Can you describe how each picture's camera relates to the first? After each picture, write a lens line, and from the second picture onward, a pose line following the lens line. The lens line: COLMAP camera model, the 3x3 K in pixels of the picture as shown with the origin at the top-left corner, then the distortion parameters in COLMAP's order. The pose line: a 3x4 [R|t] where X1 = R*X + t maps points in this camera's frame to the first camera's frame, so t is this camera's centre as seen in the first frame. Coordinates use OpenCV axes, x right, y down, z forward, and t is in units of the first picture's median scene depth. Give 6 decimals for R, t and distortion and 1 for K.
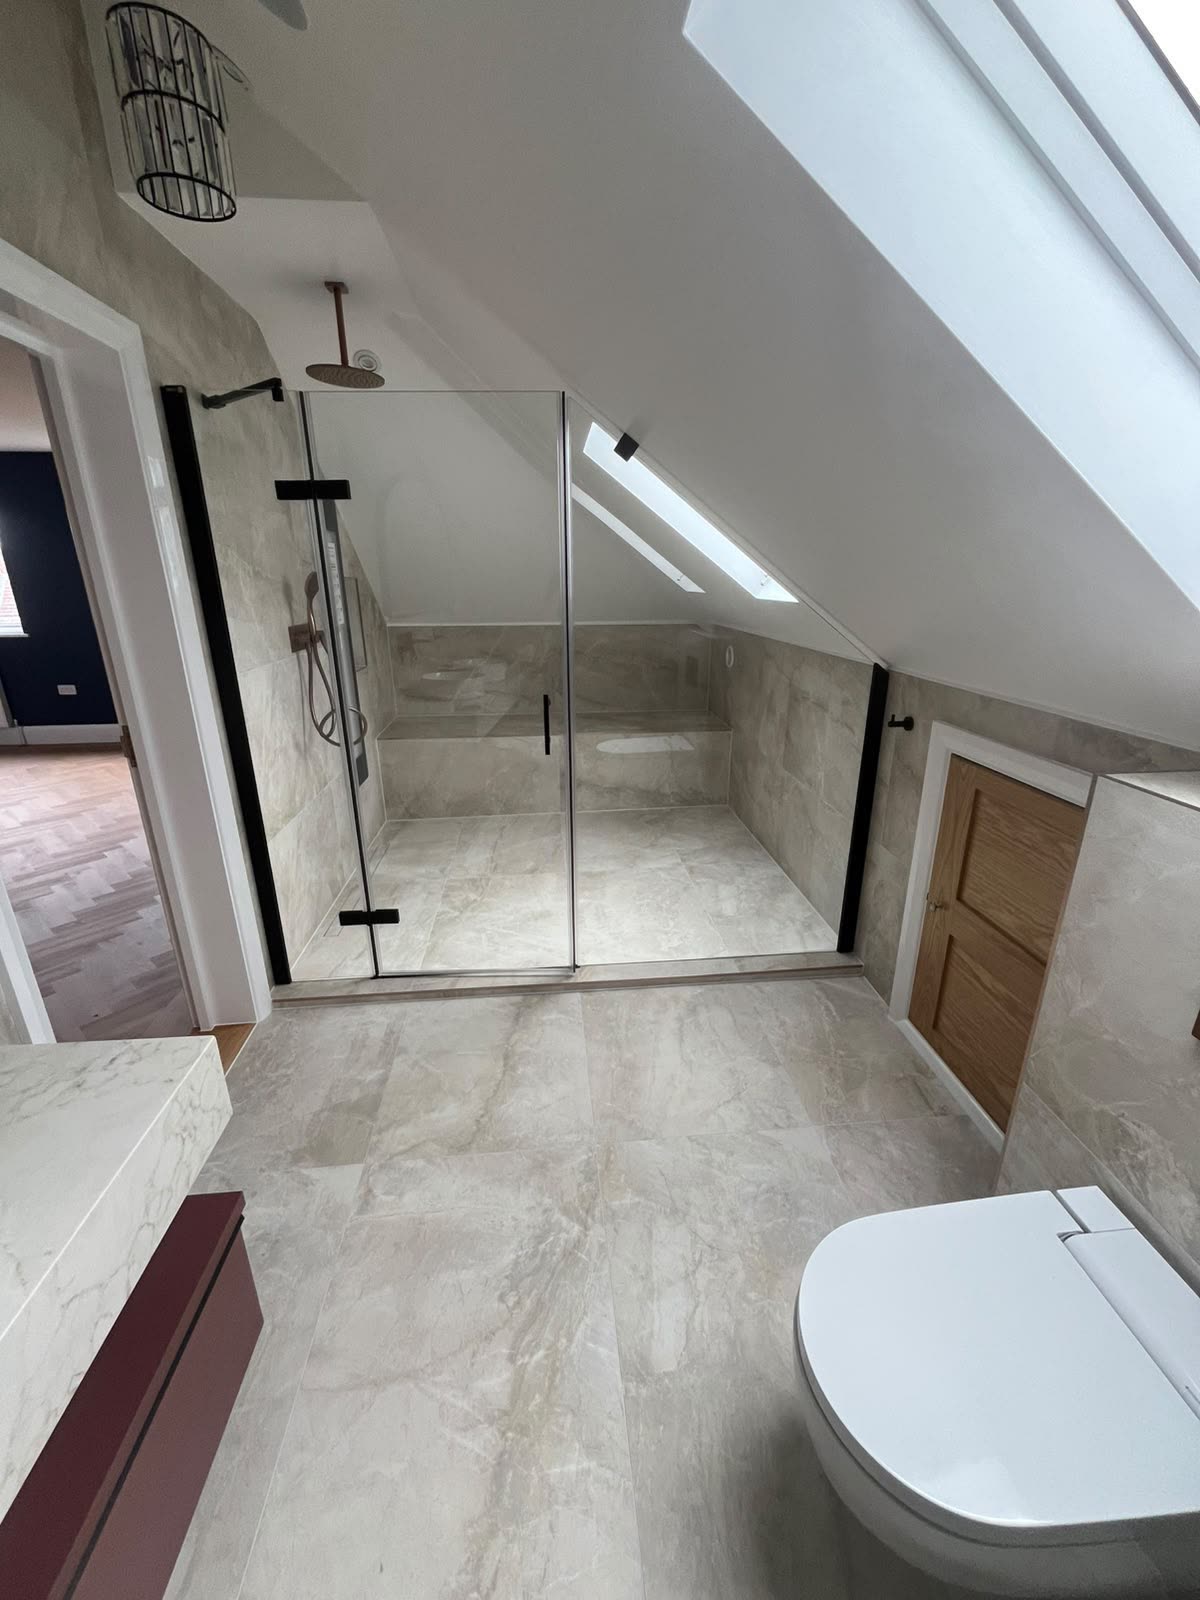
lens RADIAL K [[632.8, 0, 600.0], [0, 632.8, 800.0], [0, 0, 1]] dist [-0.019570, -0.000157]
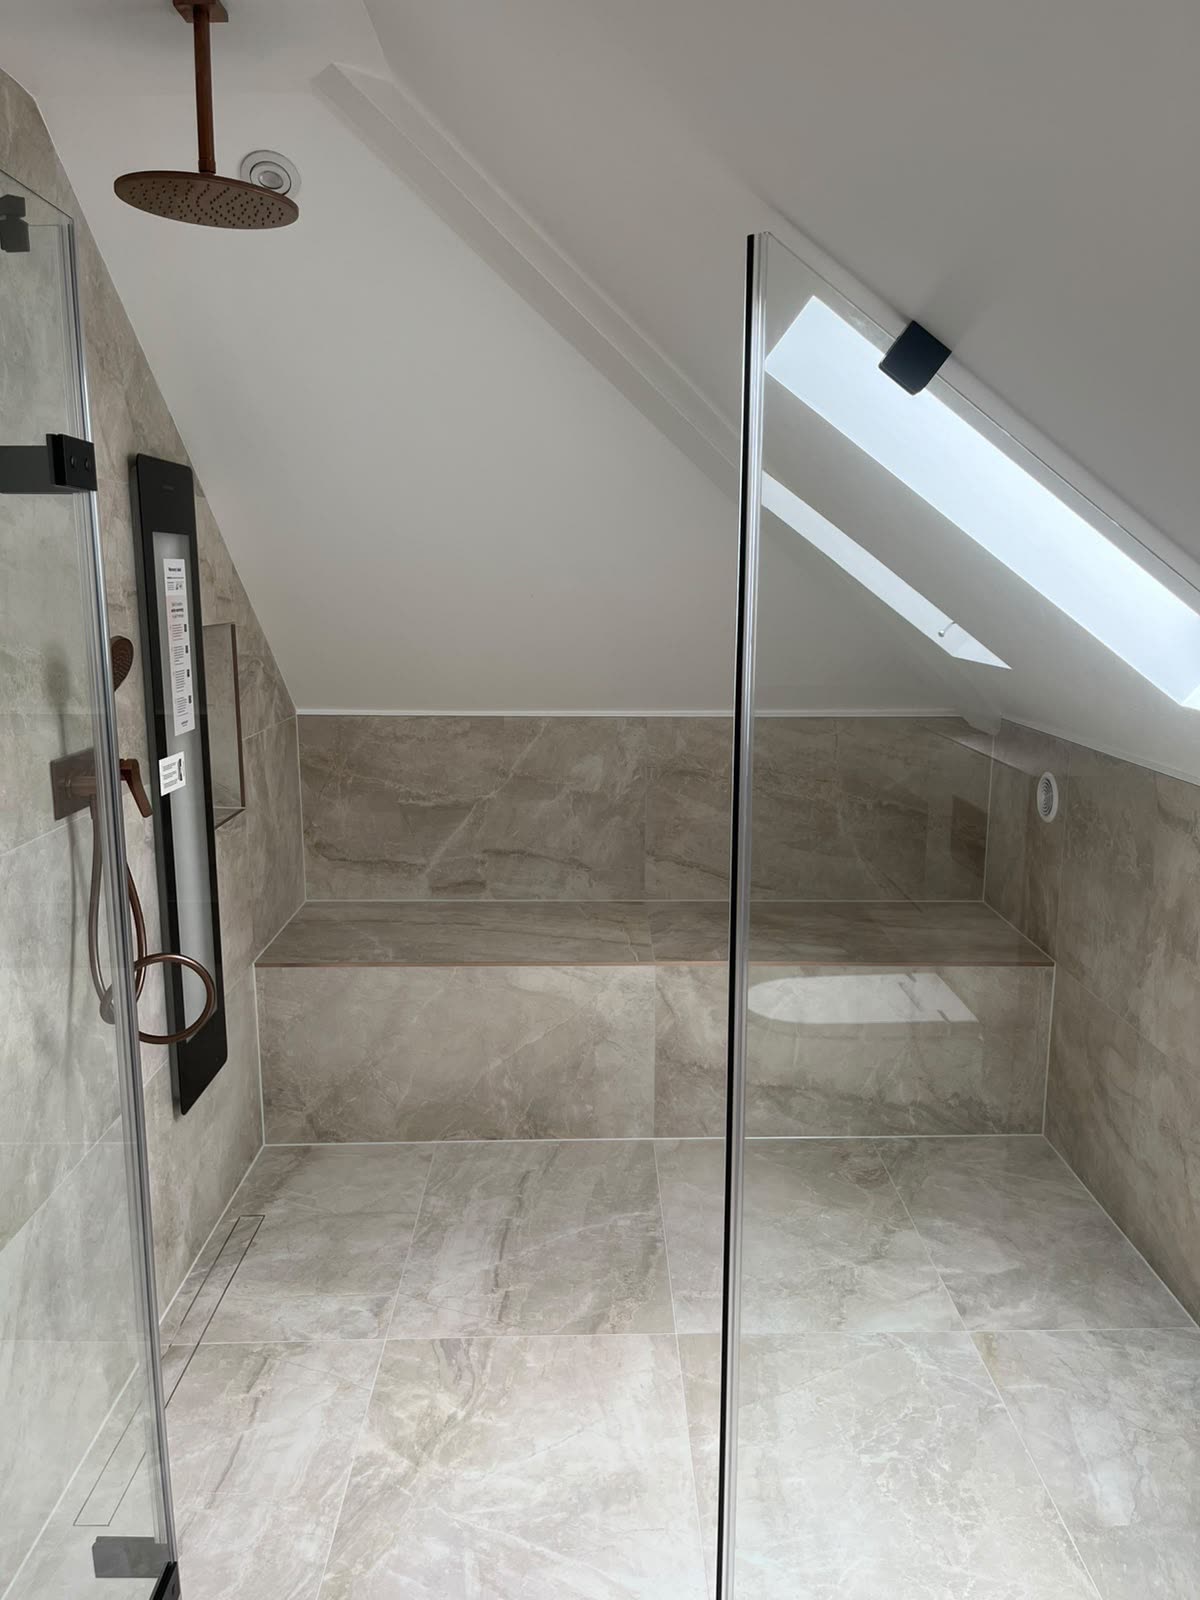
lens RADIAL K [[1158.9, 0, 600.0], [0, 1158.9, 800.0], [0, 0, 1]] dist [0.002770, -0.000819]
pose [[0.996500, 0.021835, -0.080696, -0.046428], [-0.032868, 0.989882, -0.138032, -0.115242], [0.076866, 0.140202, 0.987135, 0.197610]]
